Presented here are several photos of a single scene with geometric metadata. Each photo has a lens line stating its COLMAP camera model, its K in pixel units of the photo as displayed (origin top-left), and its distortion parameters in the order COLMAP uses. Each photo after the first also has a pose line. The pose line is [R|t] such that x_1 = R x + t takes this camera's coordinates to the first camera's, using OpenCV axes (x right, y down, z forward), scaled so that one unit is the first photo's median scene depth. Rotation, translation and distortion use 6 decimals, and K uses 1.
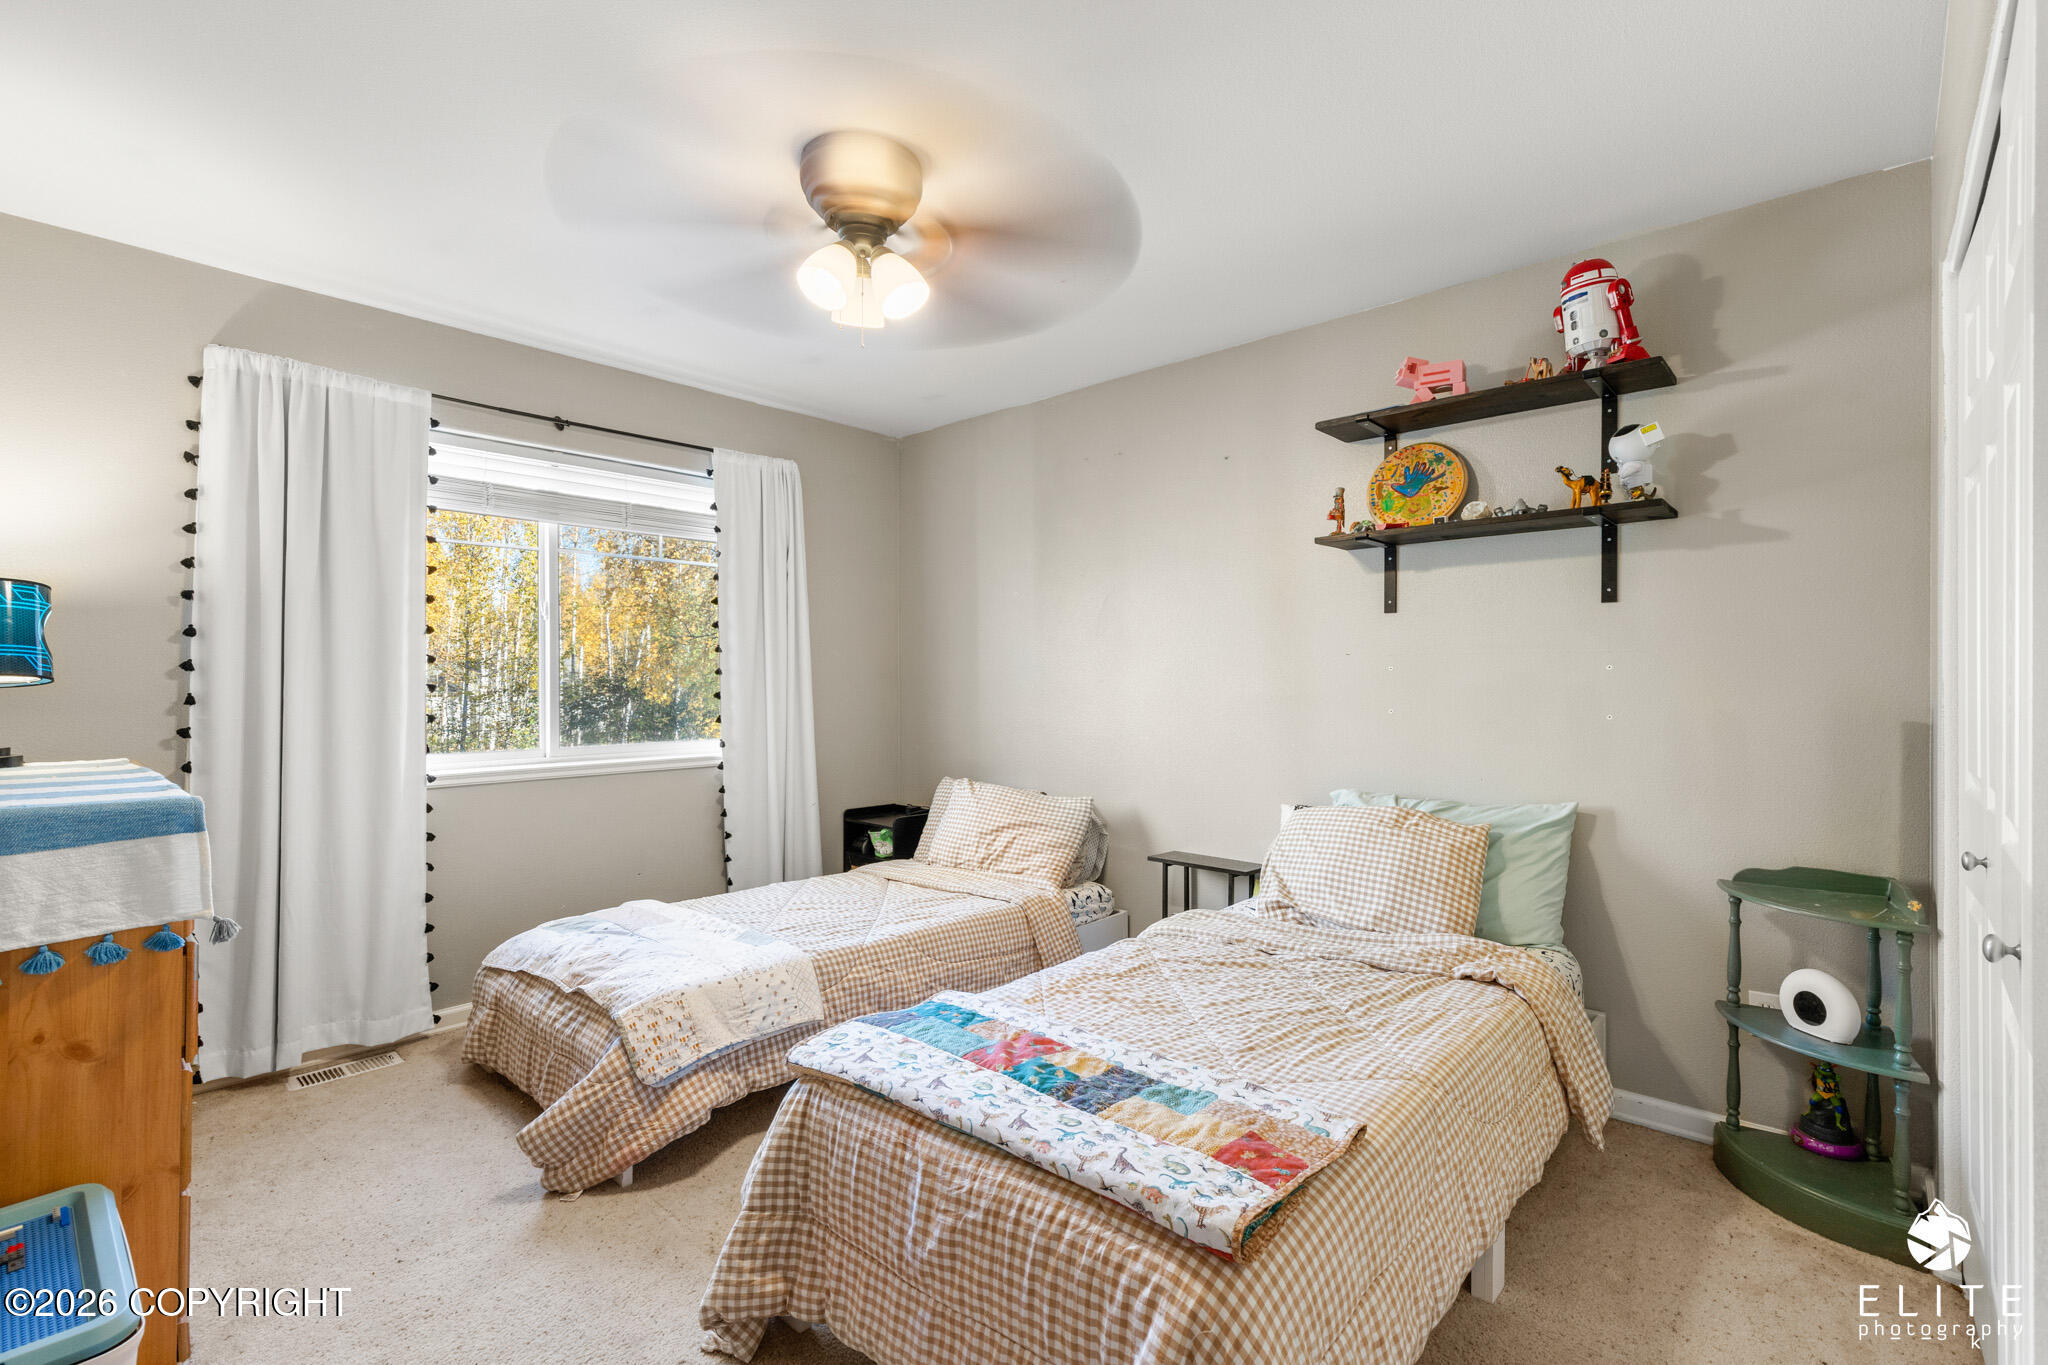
lens RADIAL K [[924.8, 0, 1042.6], [0, 924.8, 677.3], [0, 0, 1]] dist [-0.000944, -0.000004]
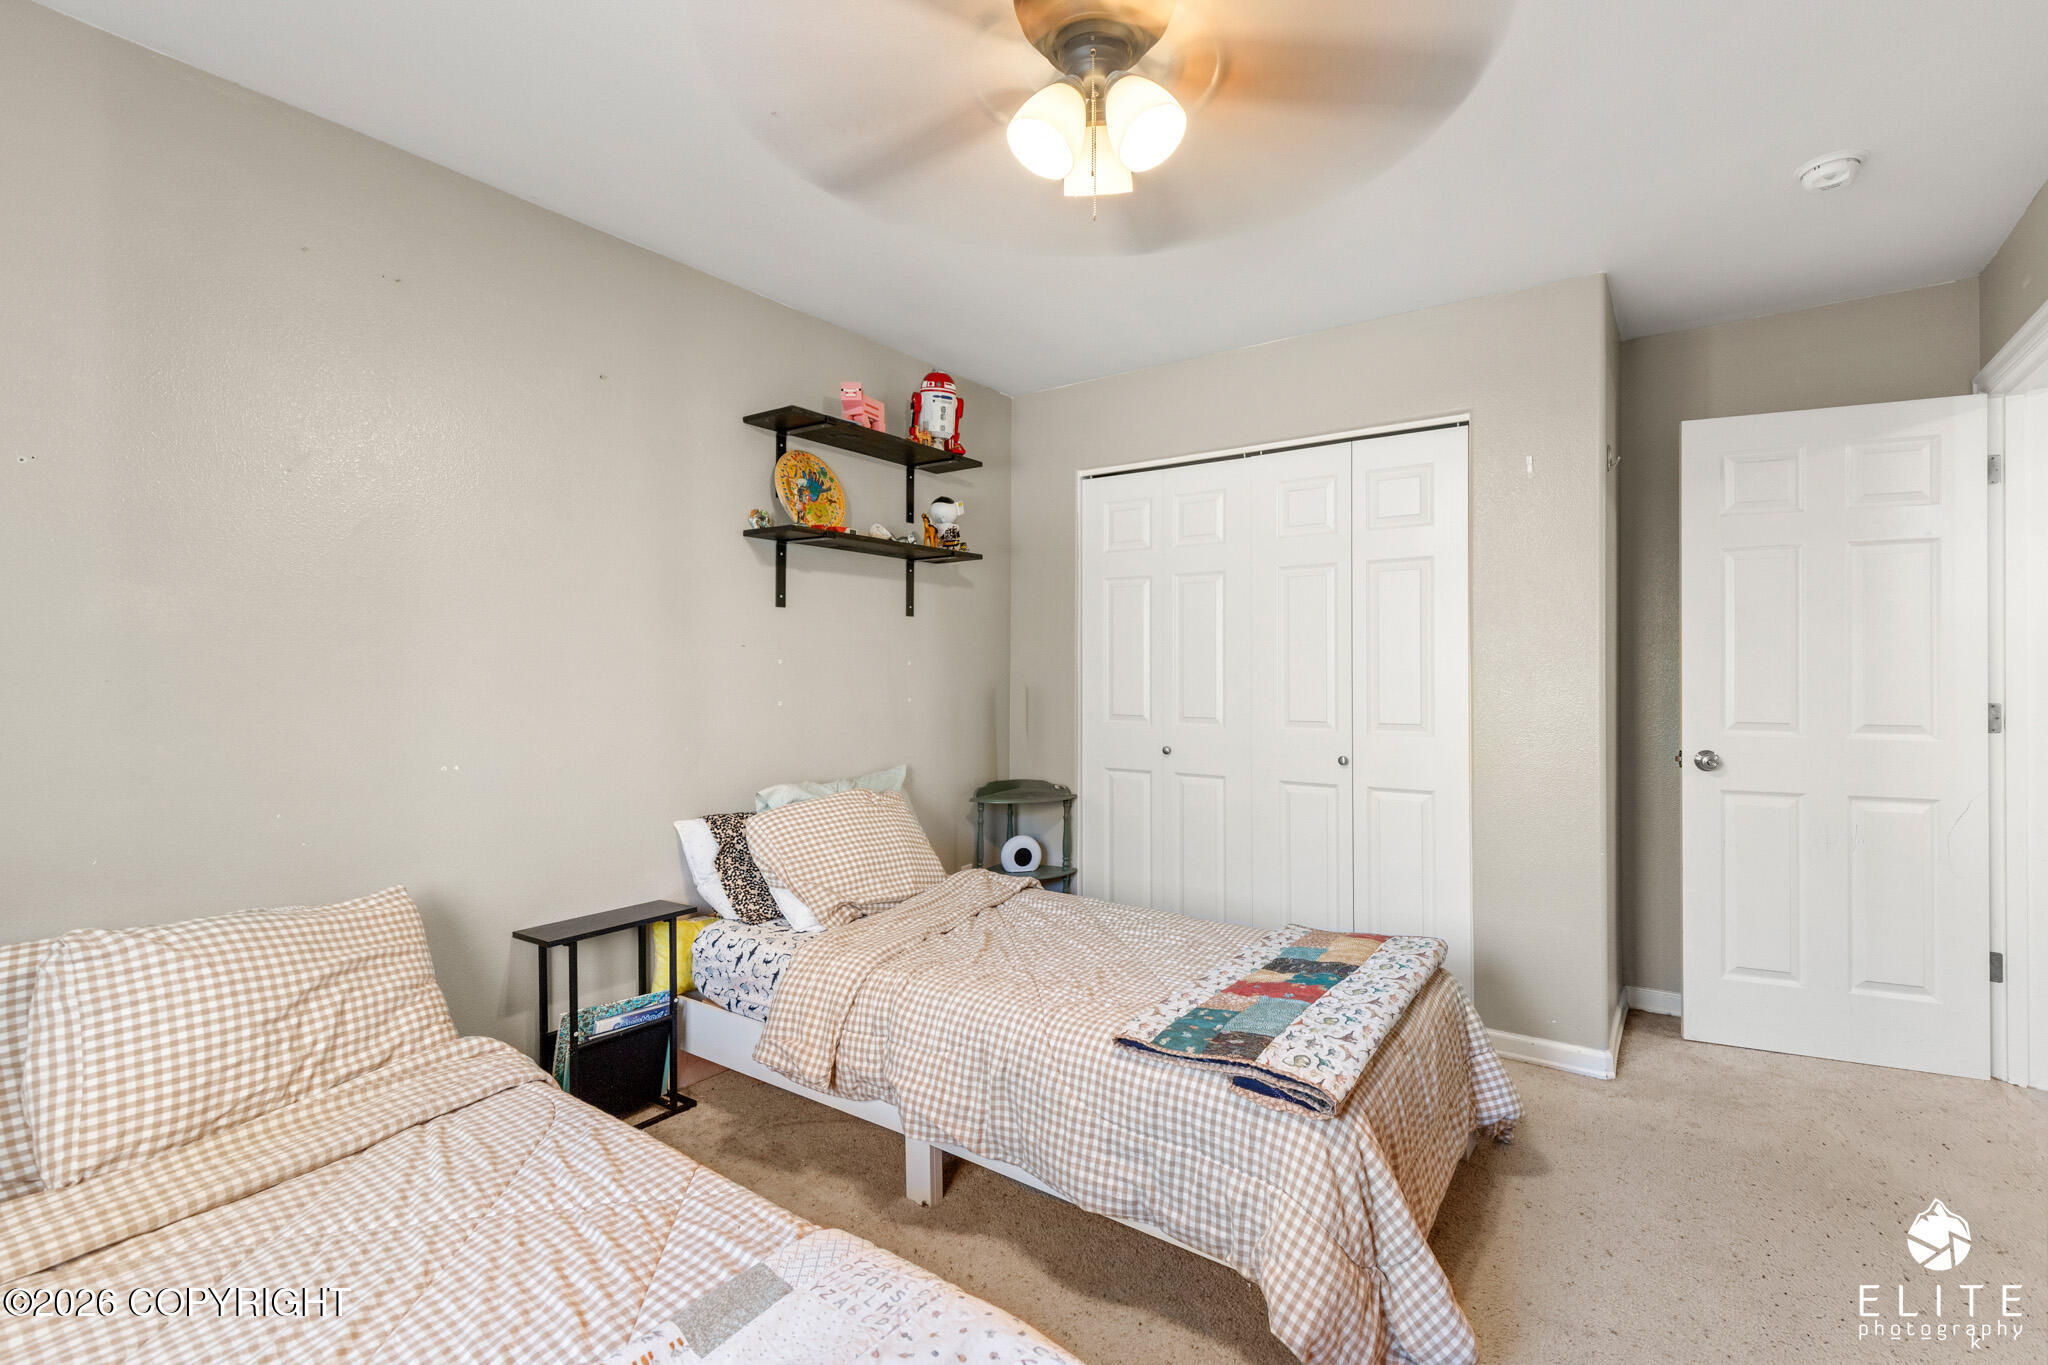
lens RADIAL K [[924.8, 0, 1042.6], [0, 924.8, 677.3], [0, 0, 1]] dist [-0.000944, -0.000004]
pose [[-0.116363, -0.008679, 0.993169, -0.733975], [-0.002494, 0.999961, 0.008447, -0.001871], [-0.993204, -0.001494, -0.116380, 0.907079]]
